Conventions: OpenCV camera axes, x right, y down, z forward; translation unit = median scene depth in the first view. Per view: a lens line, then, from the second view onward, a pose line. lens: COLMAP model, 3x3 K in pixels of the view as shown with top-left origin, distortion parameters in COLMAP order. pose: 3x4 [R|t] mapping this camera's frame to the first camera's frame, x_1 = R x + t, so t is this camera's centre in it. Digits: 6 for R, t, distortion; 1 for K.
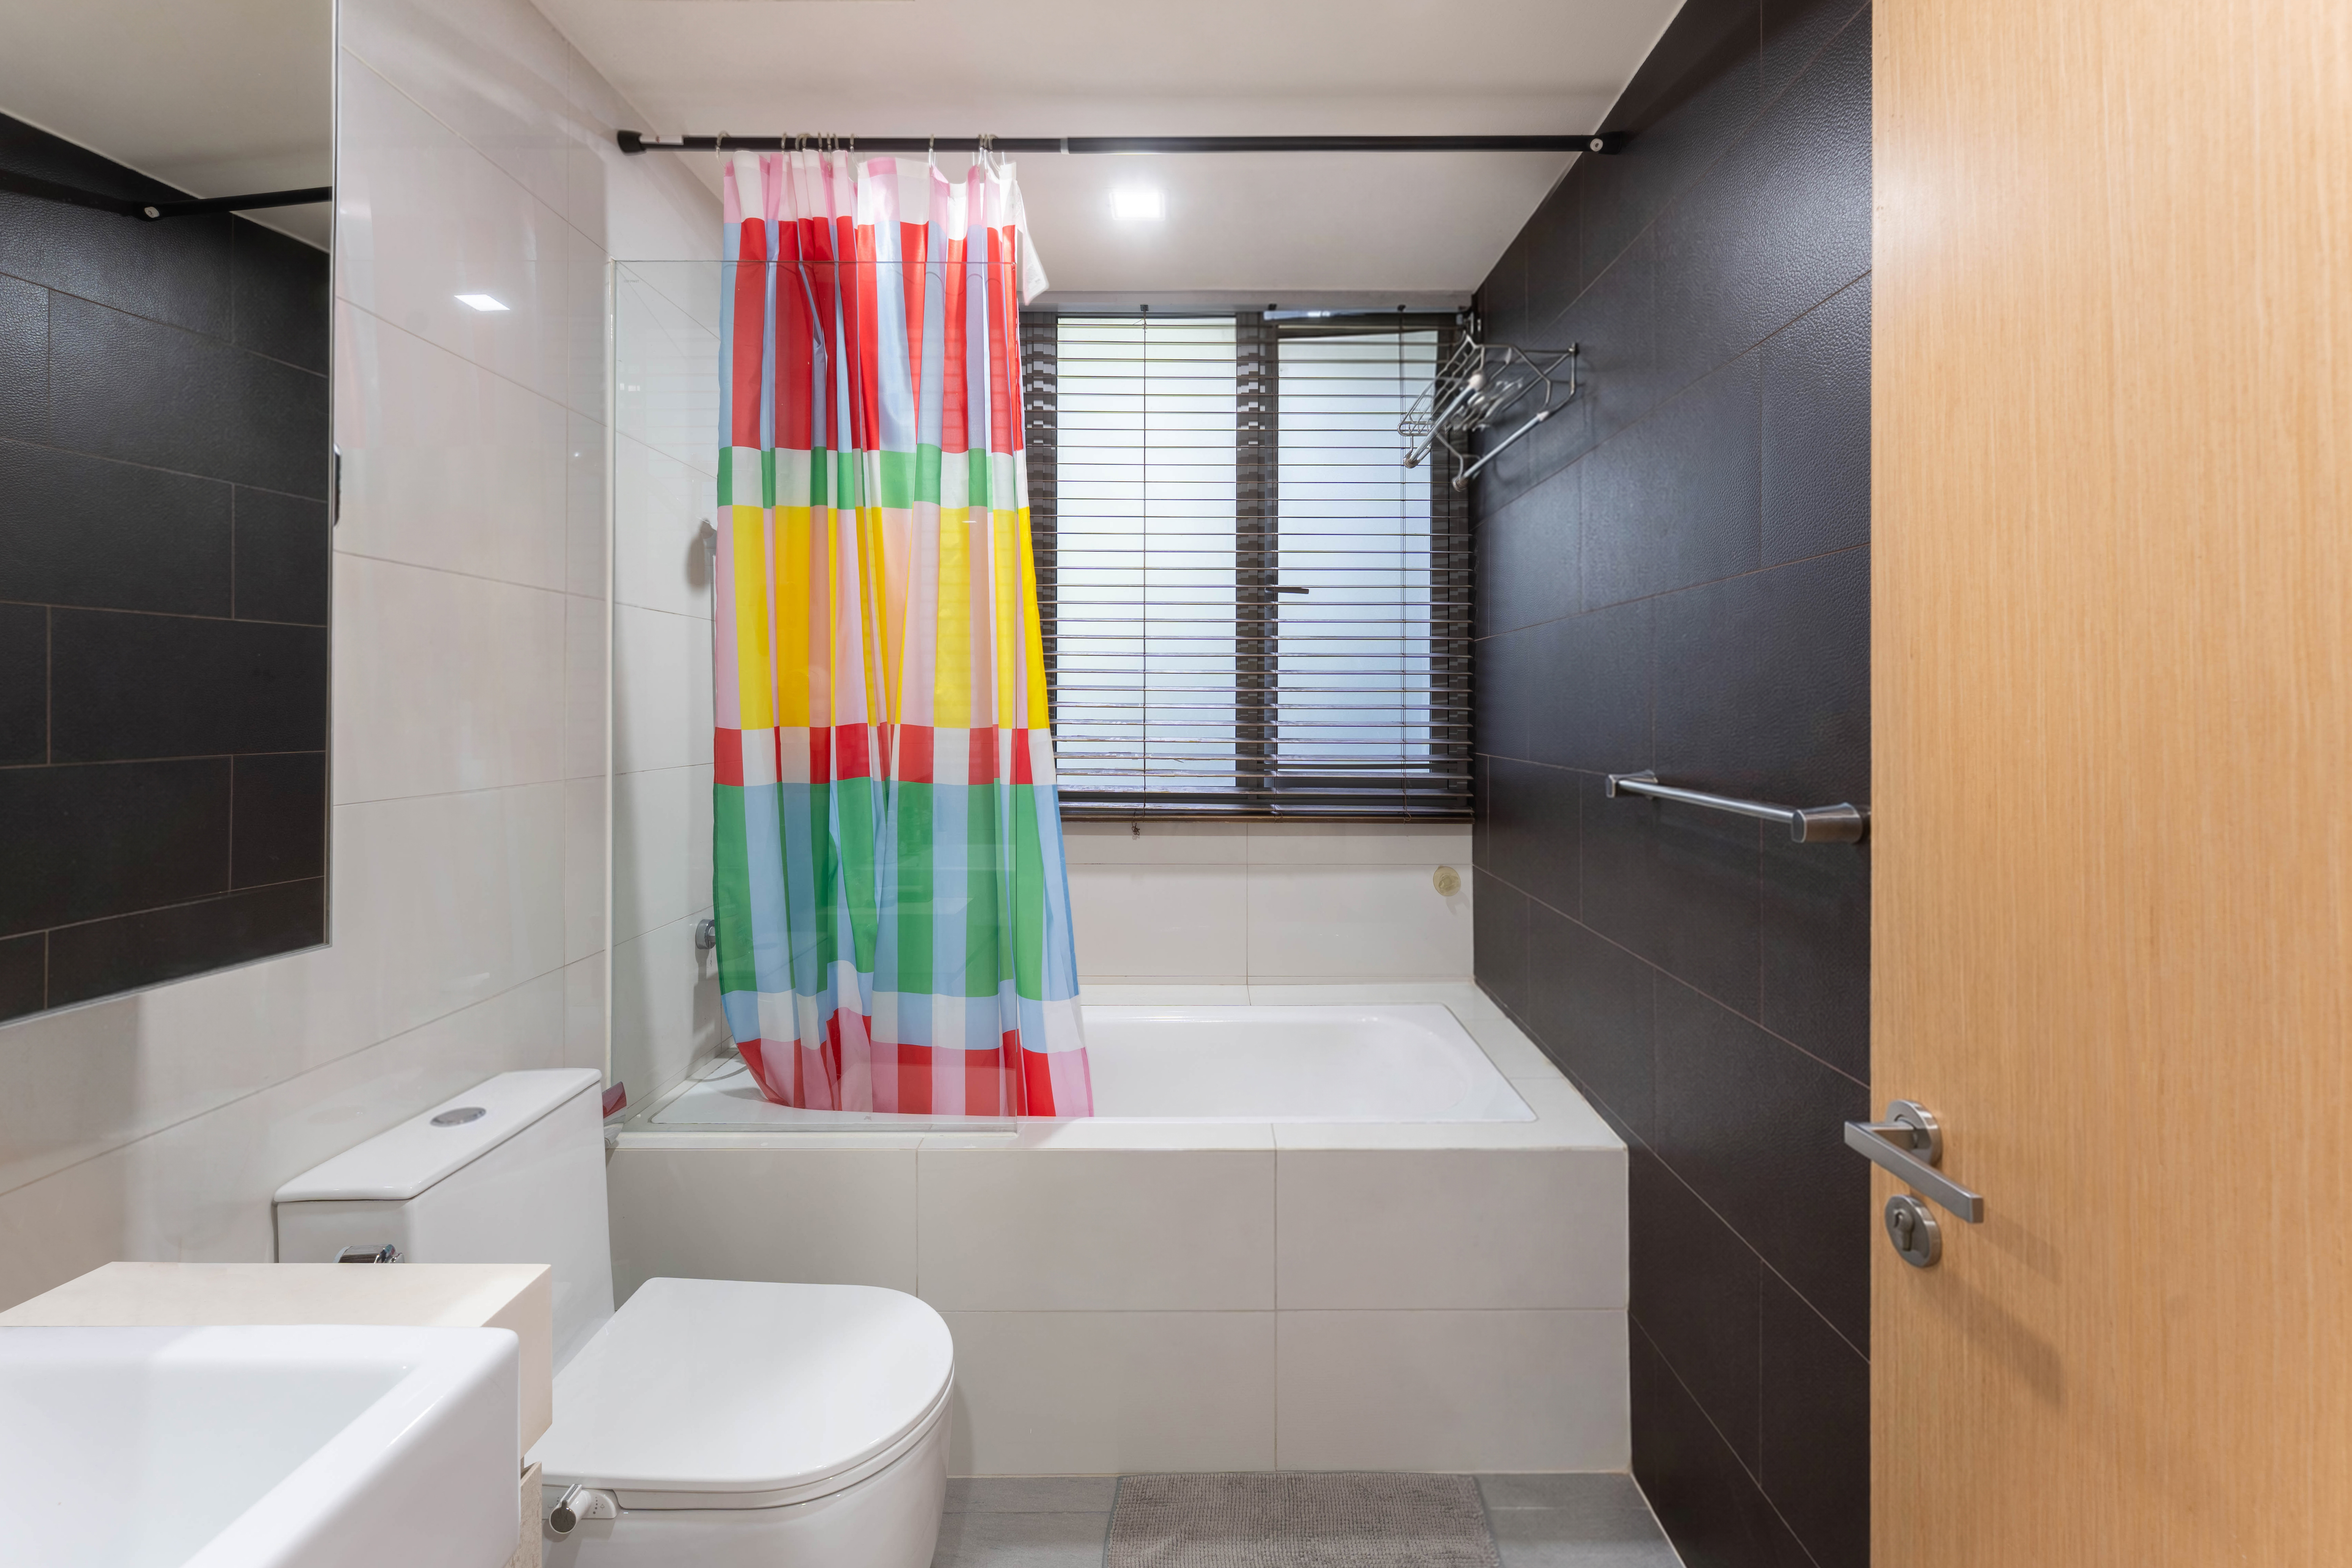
lens RADIAL K [[973.5, 0, 1193.9], [0, 973.5, 716.5], [0, 0, 1]] dist [-0.001879, 0.000162]
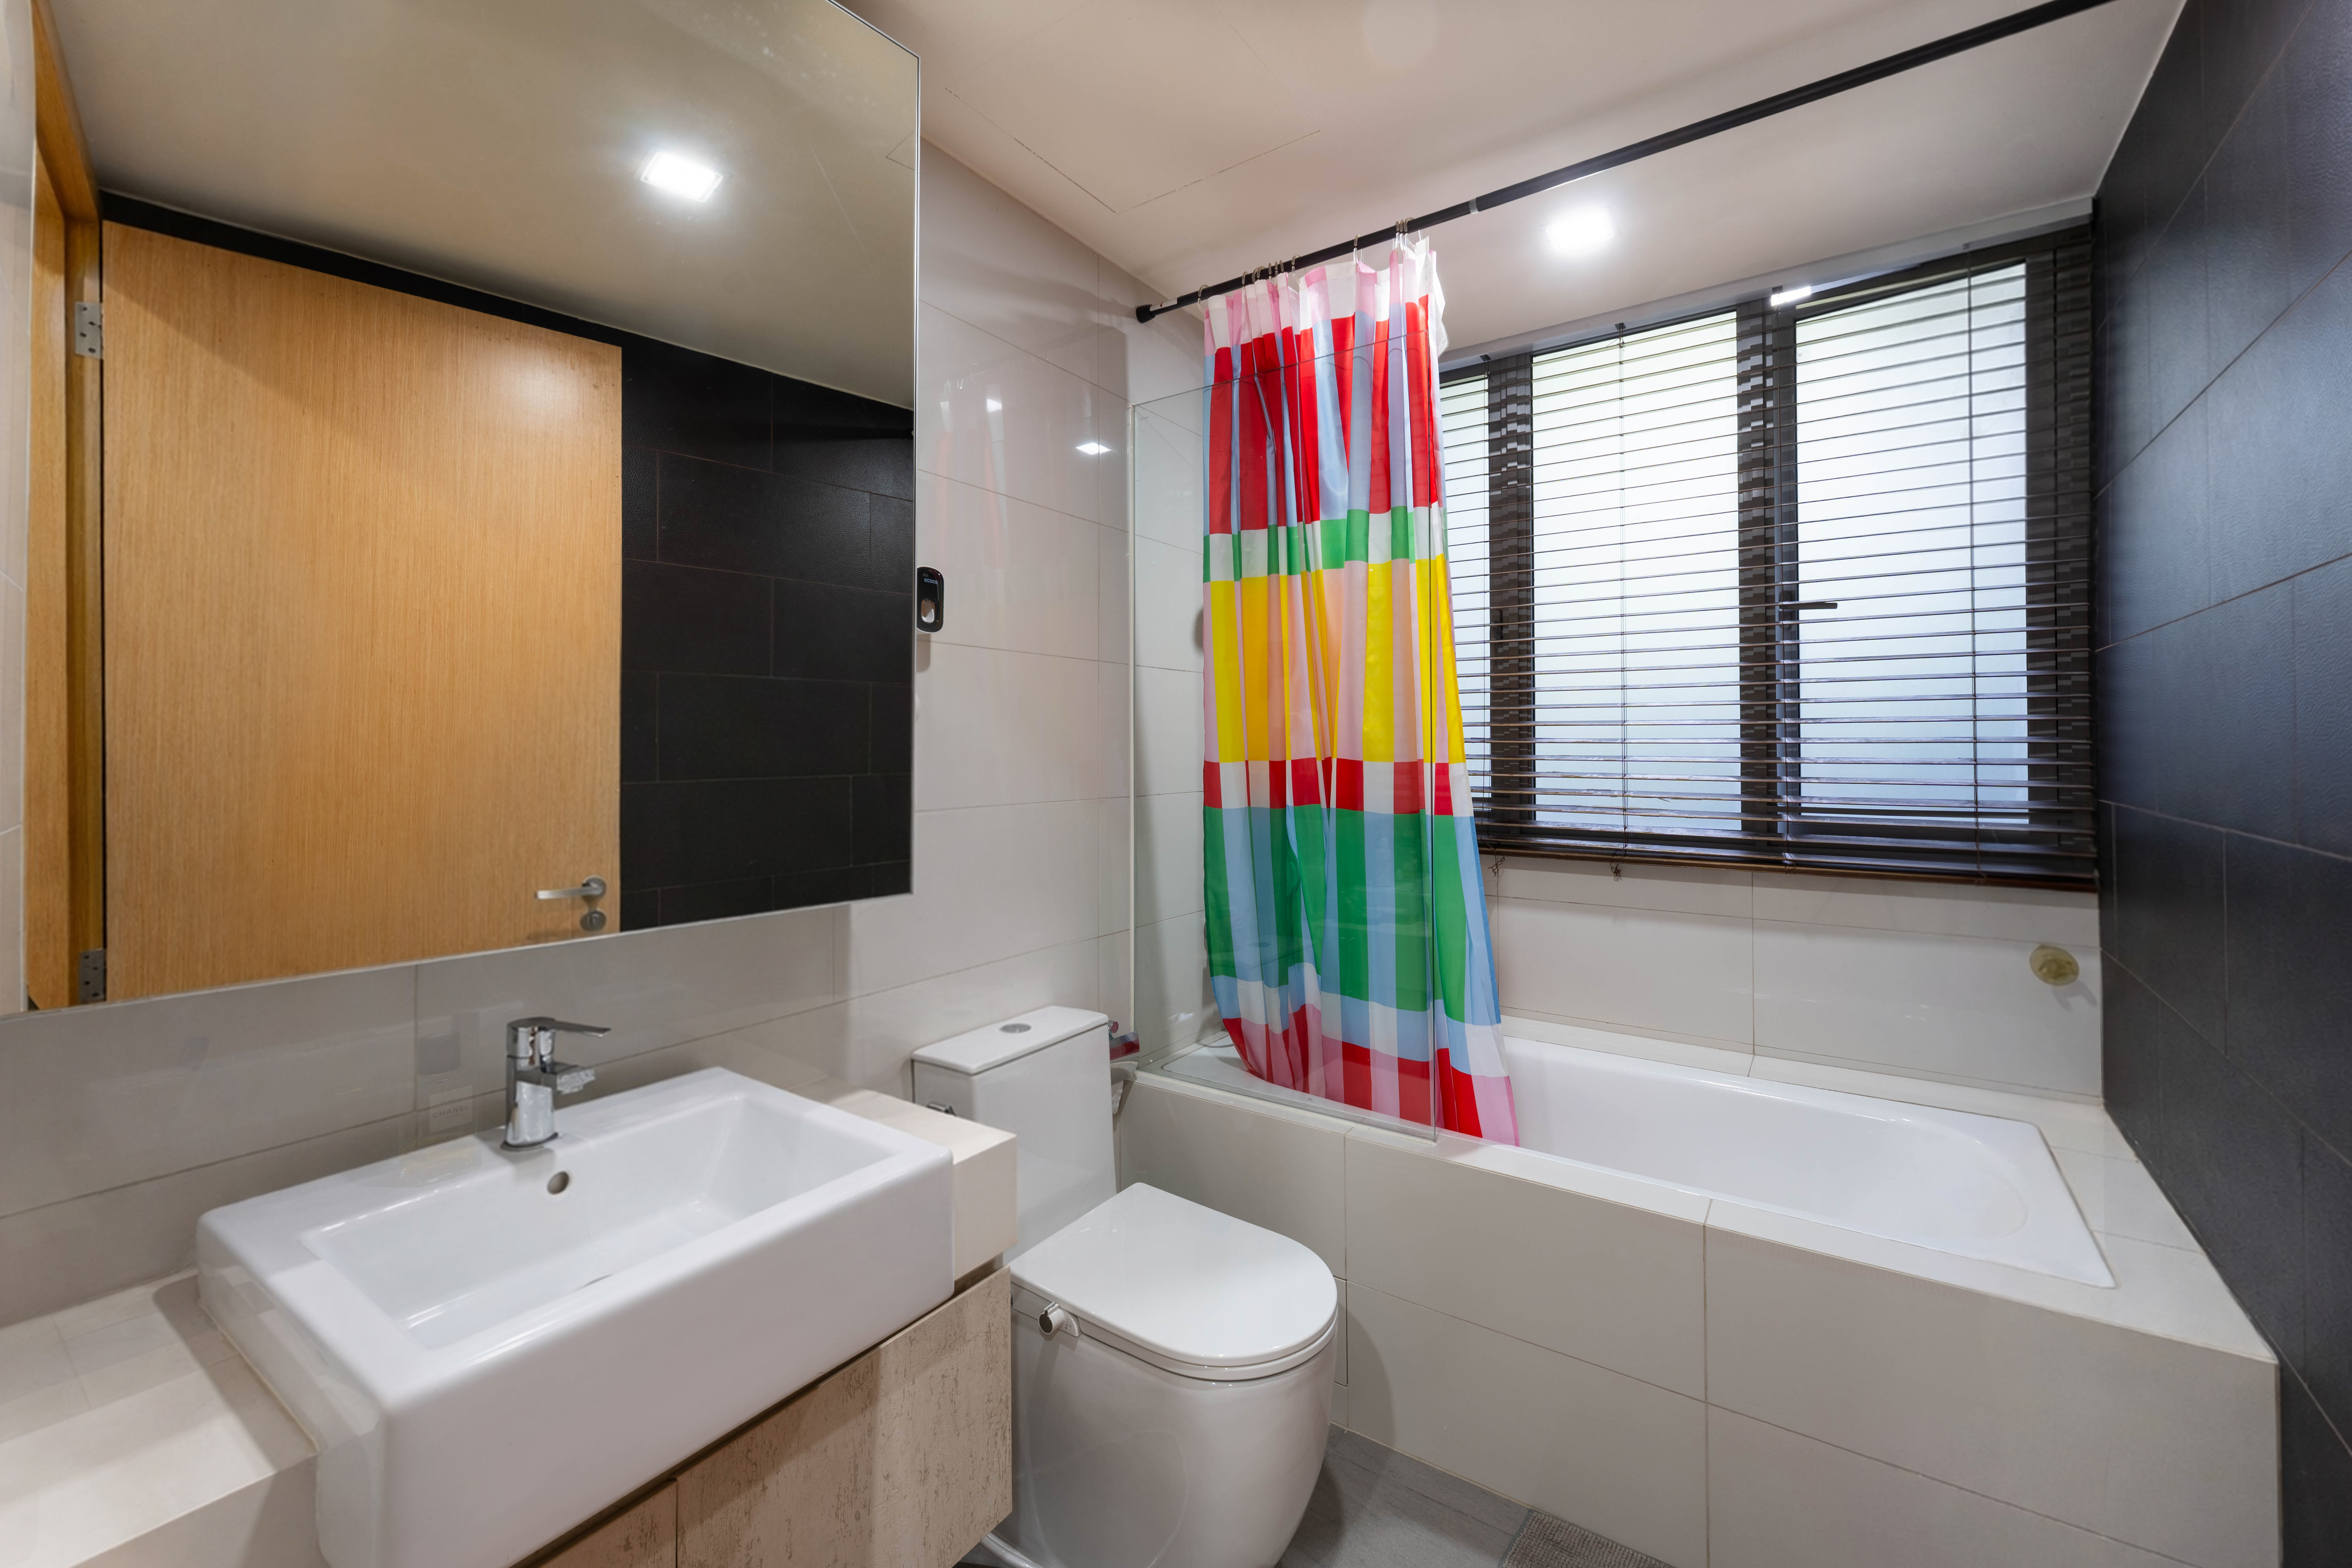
lens RADIAL K [[973.5, 0, 1233.0], [0, 973.5, 748.3], [0, 0, 1]] dist [-0.001879, 0.000162]
pose [[0.822513, -0.004672, -0.568727, 0.235499], [-0.000400, 0.999961, -0.008792, 0.006094], [0.568746, 0.007459, 0.822479, -0.004299]]
